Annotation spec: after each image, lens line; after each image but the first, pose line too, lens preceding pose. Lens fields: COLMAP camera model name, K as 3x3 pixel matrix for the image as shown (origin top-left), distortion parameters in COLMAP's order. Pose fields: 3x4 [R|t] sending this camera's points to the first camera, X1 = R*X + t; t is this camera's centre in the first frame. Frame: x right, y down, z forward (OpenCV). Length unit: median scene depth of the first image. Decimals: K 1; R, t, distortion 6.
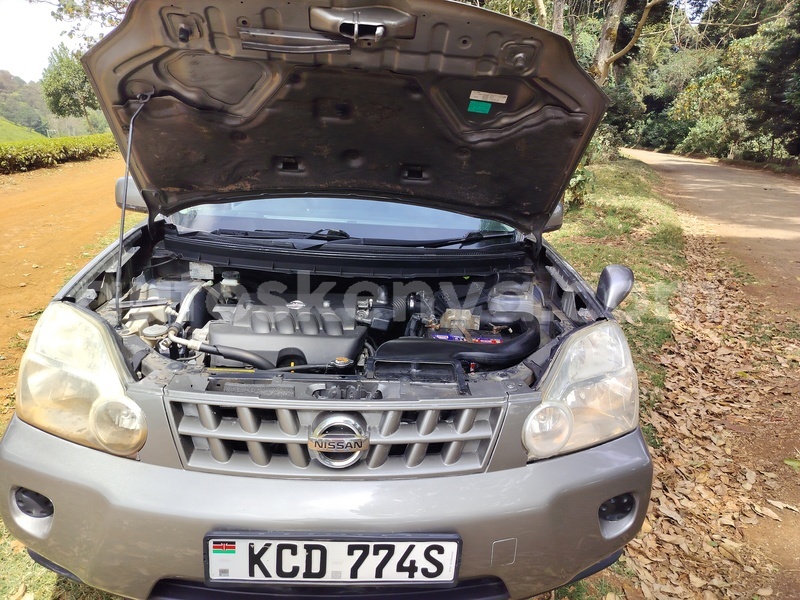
lens RADIAL K [[575.2, 0, 393.4], [0, 575.2, 305.2], [0, 0, 1]] dist [0.002597, -0.004106]
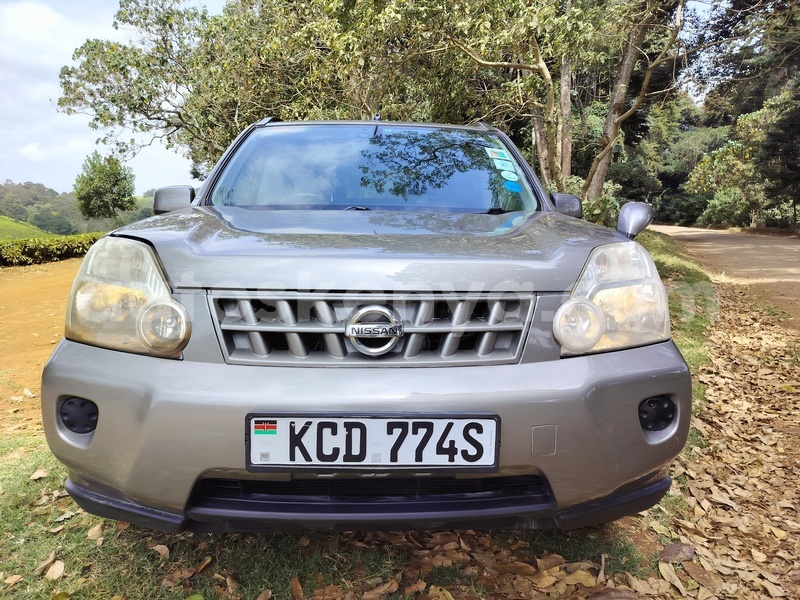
lens RADIAL K [[581.1, 0, 399.3], [0, 581.1, 278.1], [0, 0, 1]] dist [0.007480, 0.000208]
pose [[0.998684, -0.042793, -0.028266, -0.012562], [0.037475, 0.985170, -0.167436, 0.238992], [0.035012, 0.166157, 0.985478, -0.033780]]
